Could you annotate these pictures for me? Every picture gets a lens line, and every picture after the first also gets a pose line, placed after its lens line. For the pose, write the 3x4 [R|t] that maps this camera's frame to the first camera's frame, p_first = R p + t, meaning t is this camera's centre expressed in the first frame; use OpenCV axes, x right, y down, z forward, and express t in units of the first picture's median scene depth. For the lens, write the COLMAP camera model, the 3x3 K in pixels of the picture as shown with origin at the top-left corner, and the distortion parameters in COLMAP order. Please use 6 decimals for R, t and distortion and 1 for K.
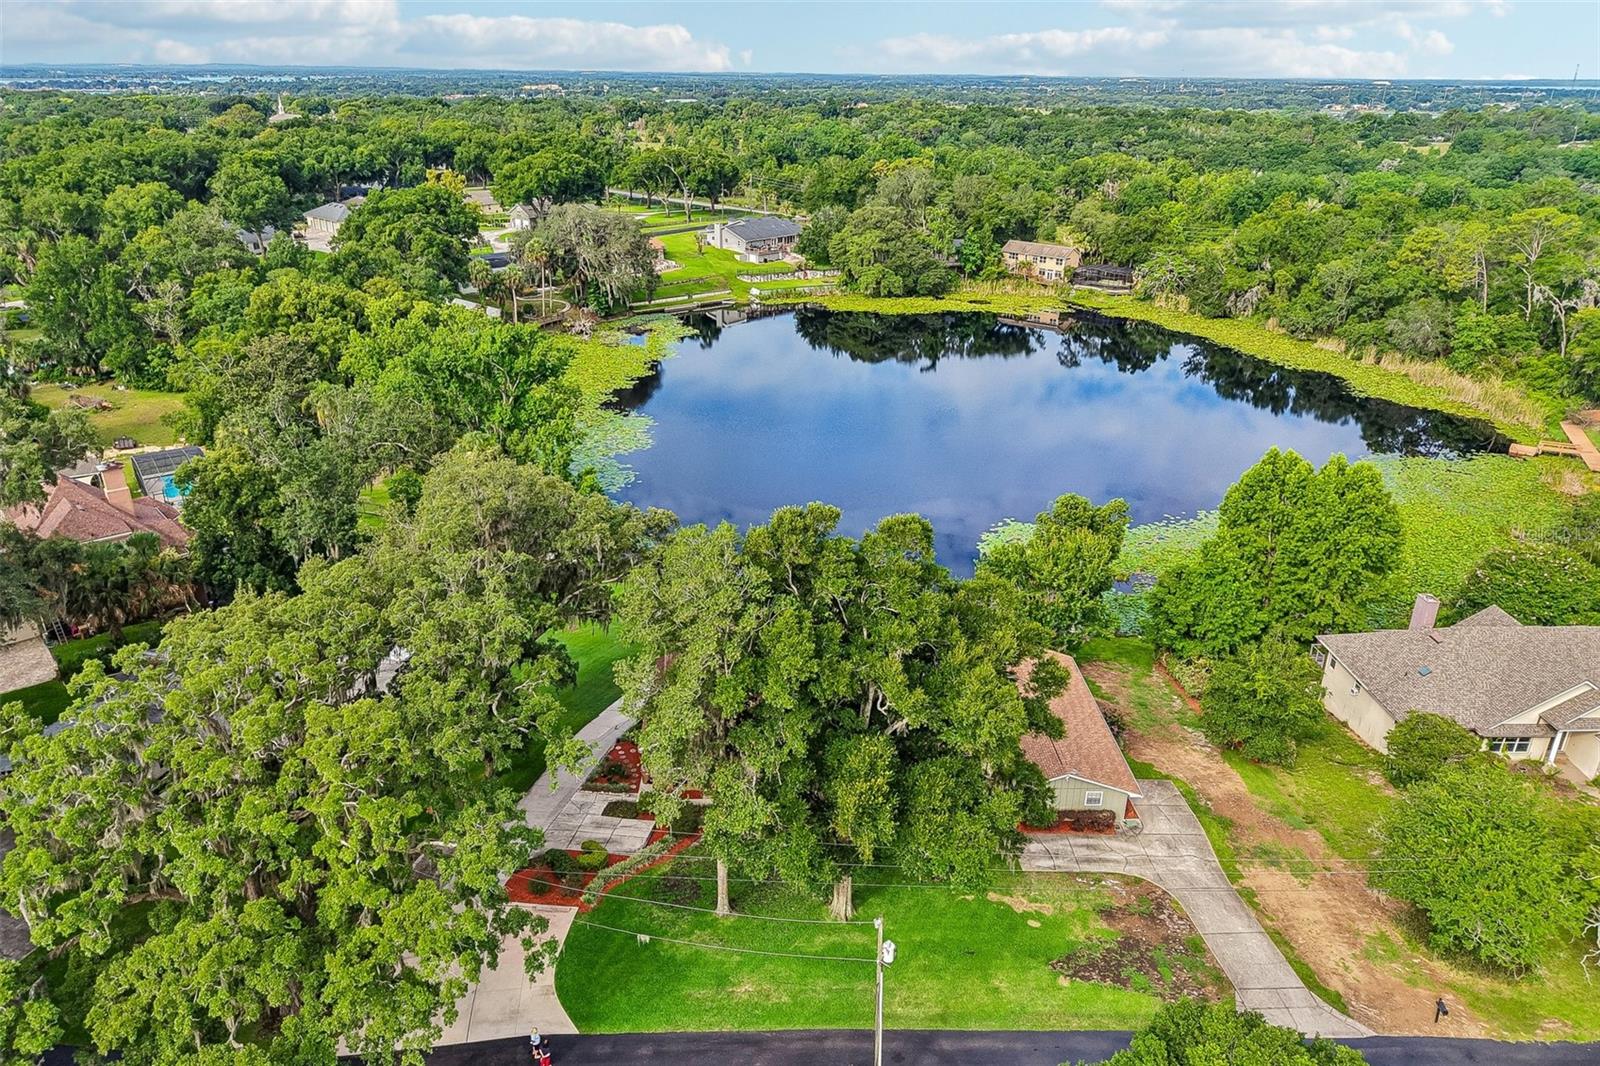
lens RADIAL K [[1096.0, 0, 794.5], [0, 1096.0, 531.8], [0, 0, 1]] dist [-0.048893, 0.091369]
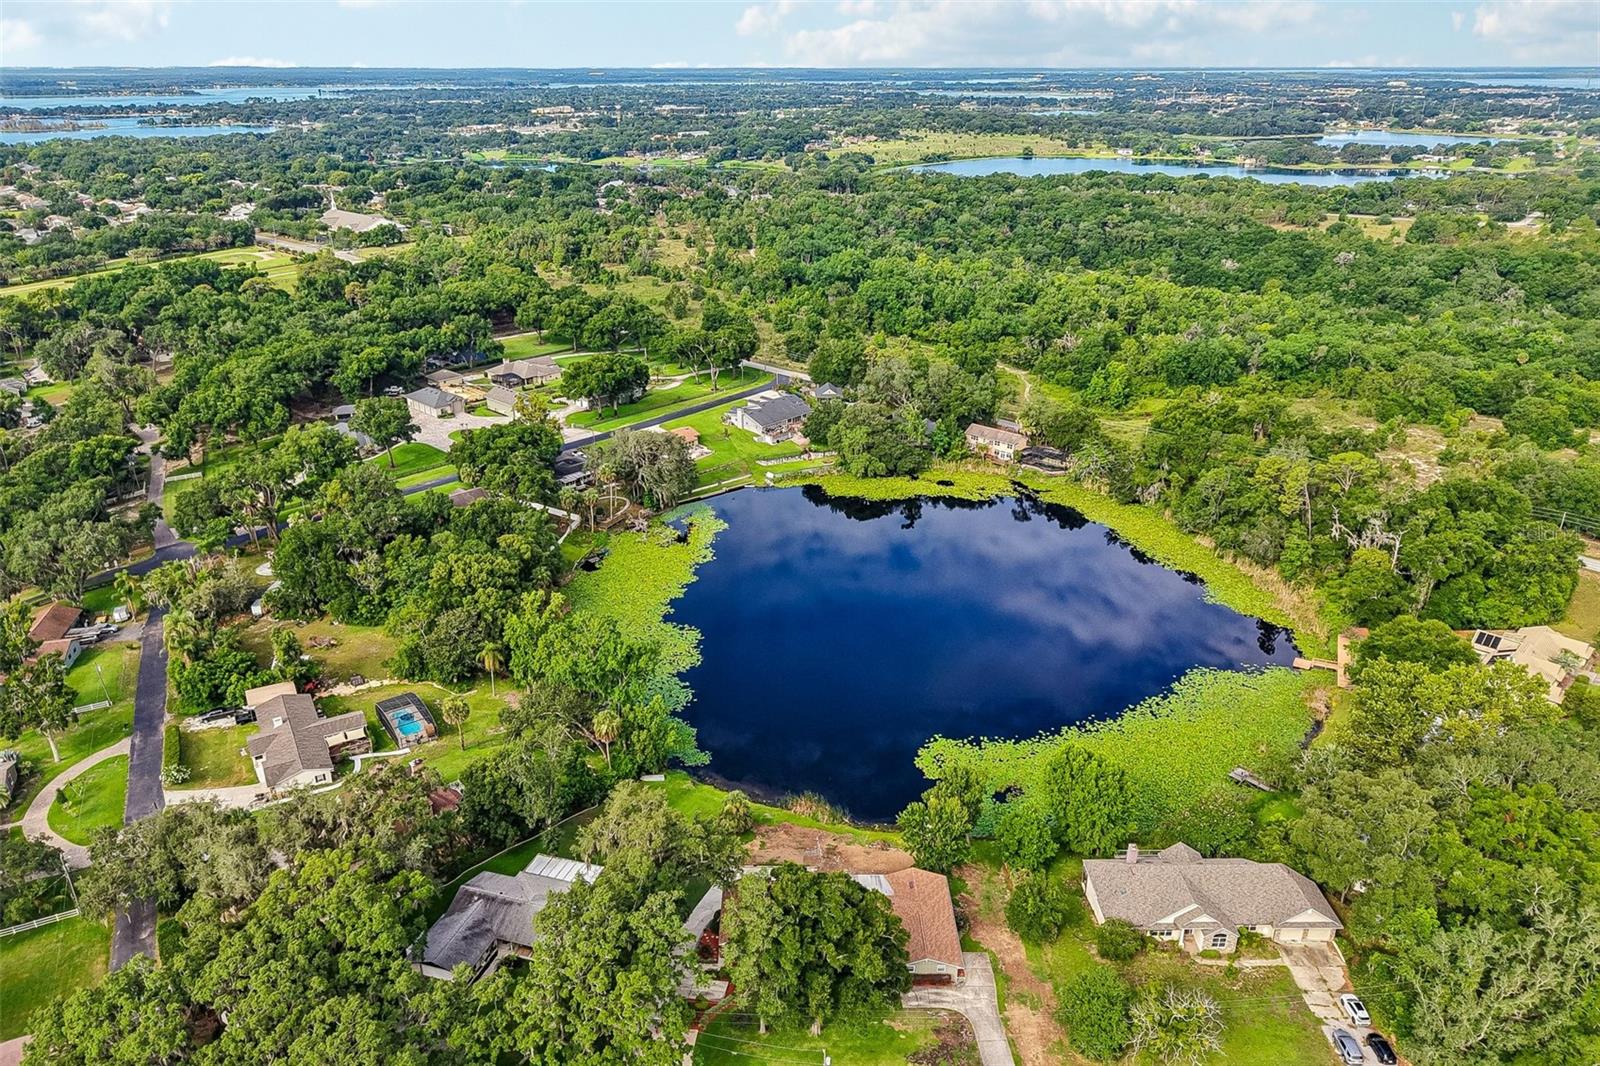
lens RADIAL K [[1108.0, 0, 800.0], [0, 1108.0, 533.0], [0, 0, 1]] dist [0.039164, -0.041398]
pose [[0.999980, -0.002911, -0.005613, 0.007096], [0.002947, 0.999975, 0.006371, -0.180143], [0.005594, -0.006388, 0.999964, -0.334436]]
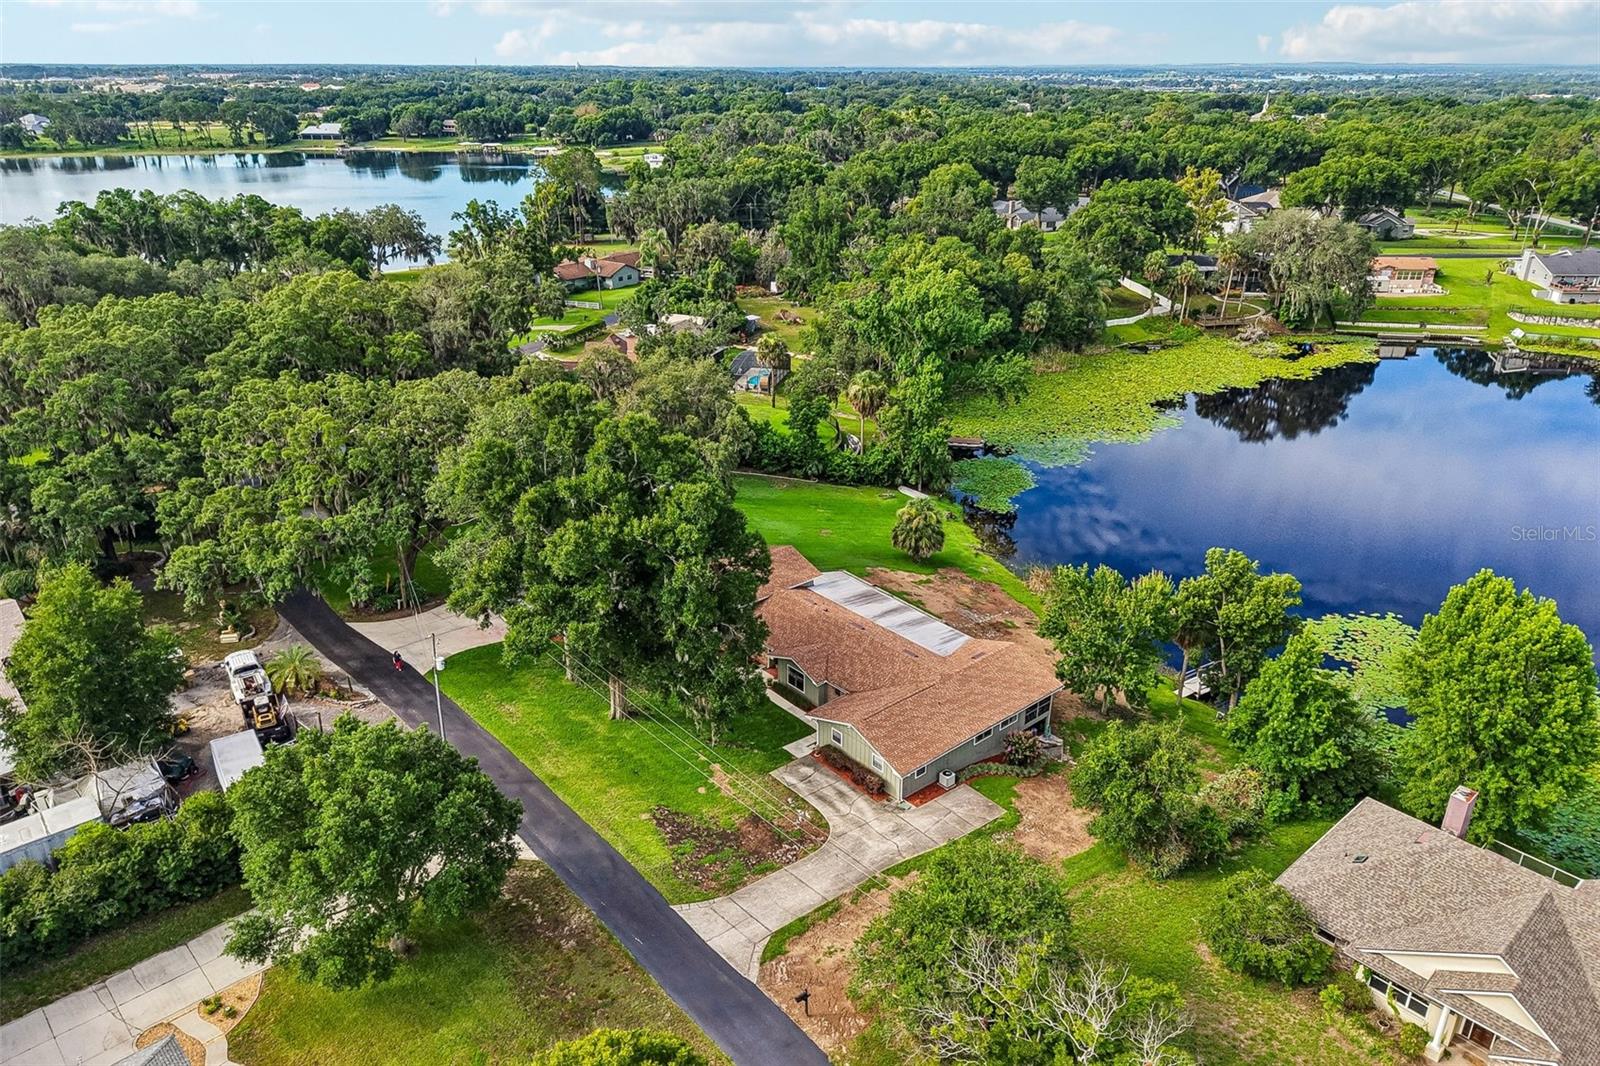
lens RADIAL K [[1077.2, 0, 800.0], [0, 1077.2, 533.0], [0, 0, 1]] dist [0.039905, -0.044052]
pose [[0.632376, 0.297947, -0.715072, 0.289770], [-0.291947, 0.946678, 0.136265, -0.031179], [0.717543, 0.122592, 0.685641, 0.058711]]
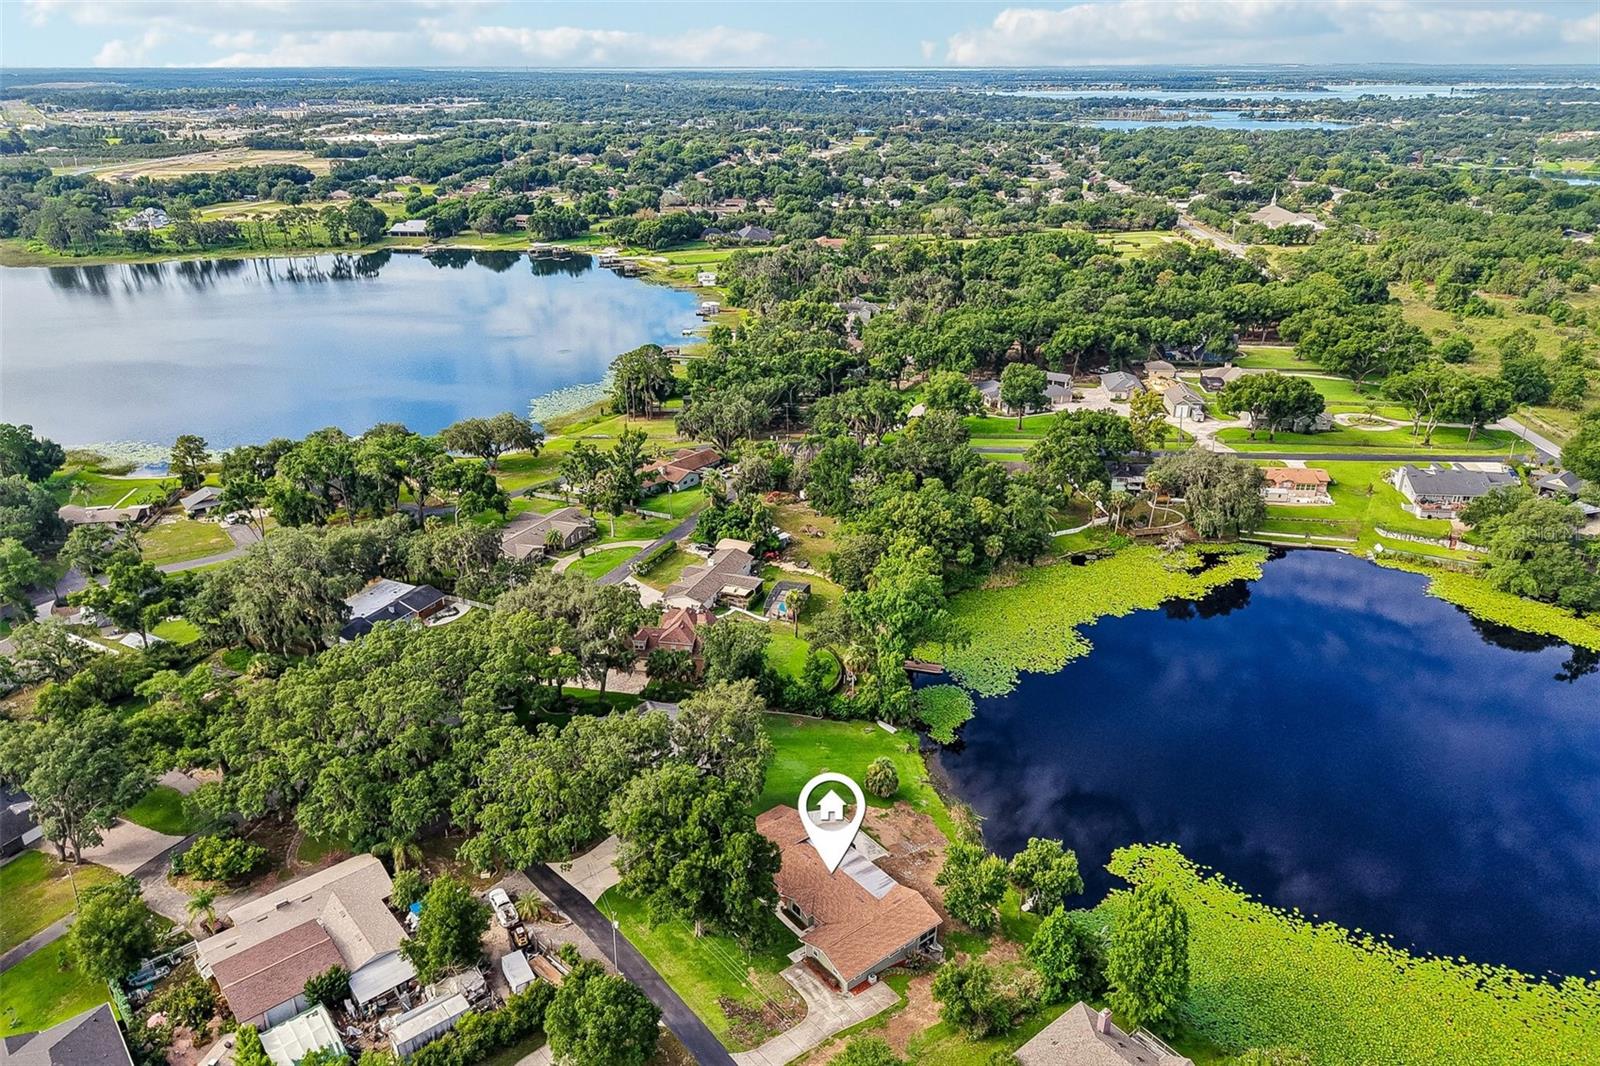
lens RADIAL K [[1092.8, 0, 800.0], [0, 1092.8, 533.0], [0, 0, 1]] dist [0.041514, -0.068300]
pose [[0.600179, 0.307375, -0.738448, 0.470373], [-0.298099, 0.942660, 0.150095, -0.254480], [0.742241, 0.130047, 0.657393, -0.157212]]
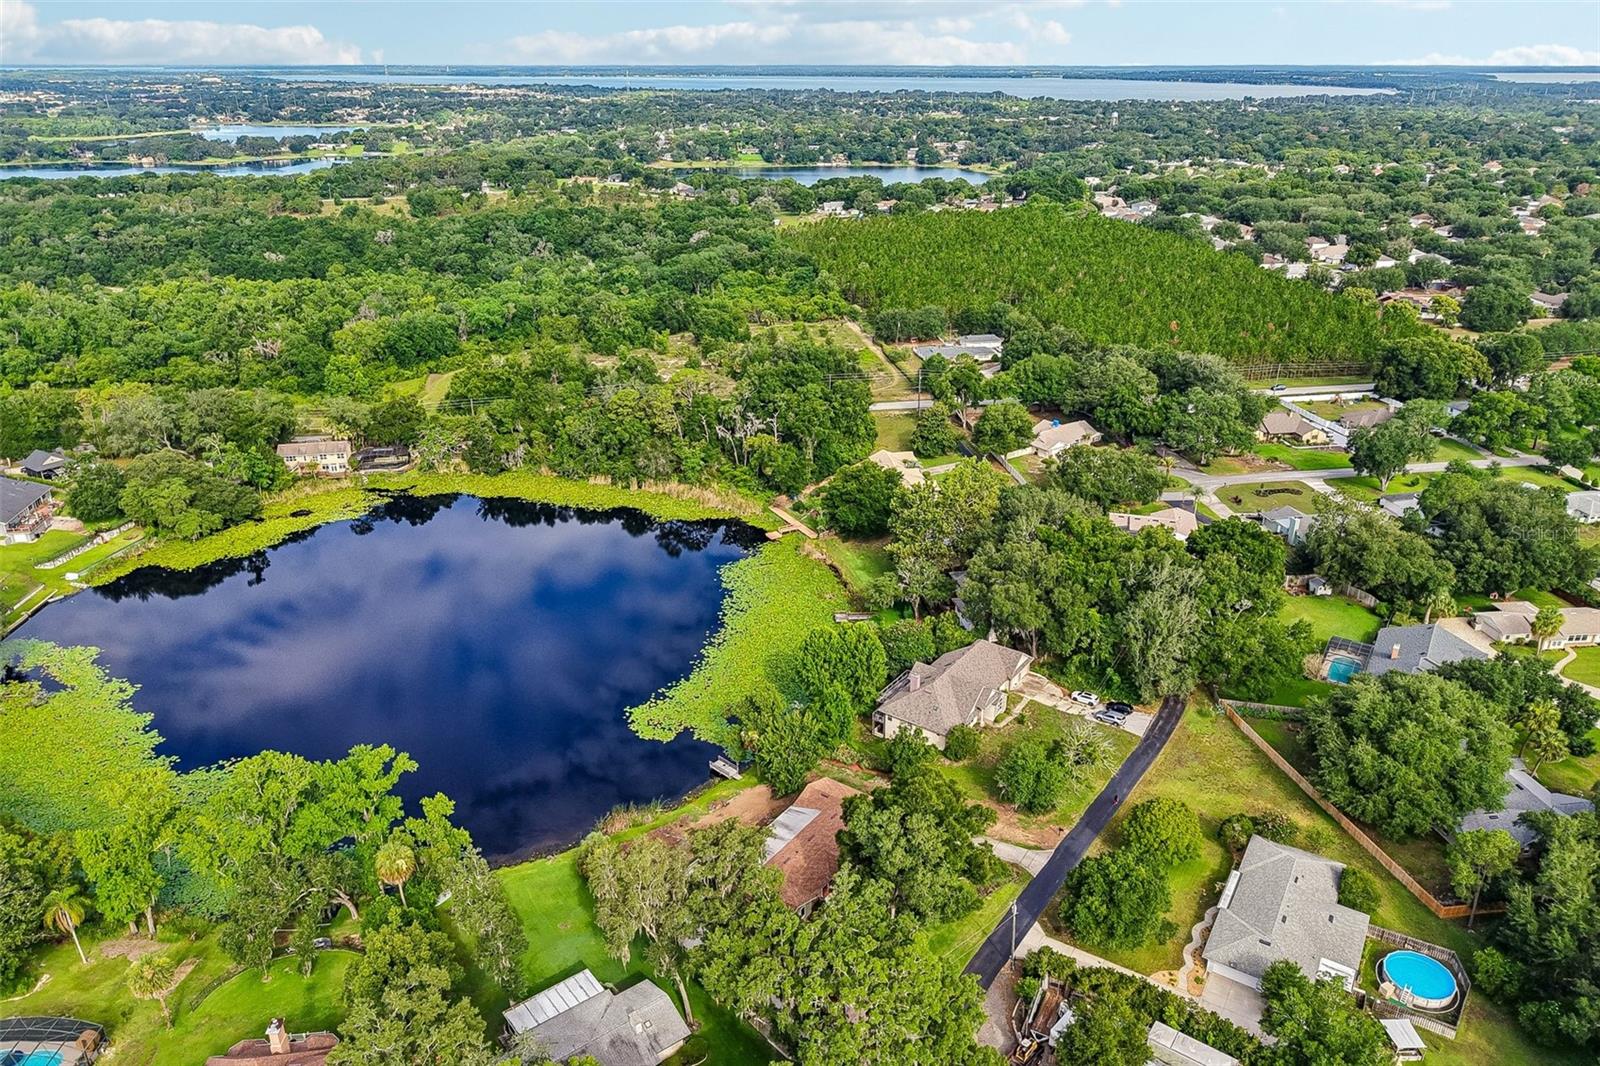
lens RADIAL K [[1092.2, 0, 796.6], [0, 1092.2, 546.7], [0, 0, 1]] dist [0.061859, -0.043465]
pose [[0.593148, -0.332803, 0.733087, -0.406907], [0.317041, 0.933542, 0.167284, -0.231519], [-0.740040, 0.133195, 0.659242, -0.117551]]
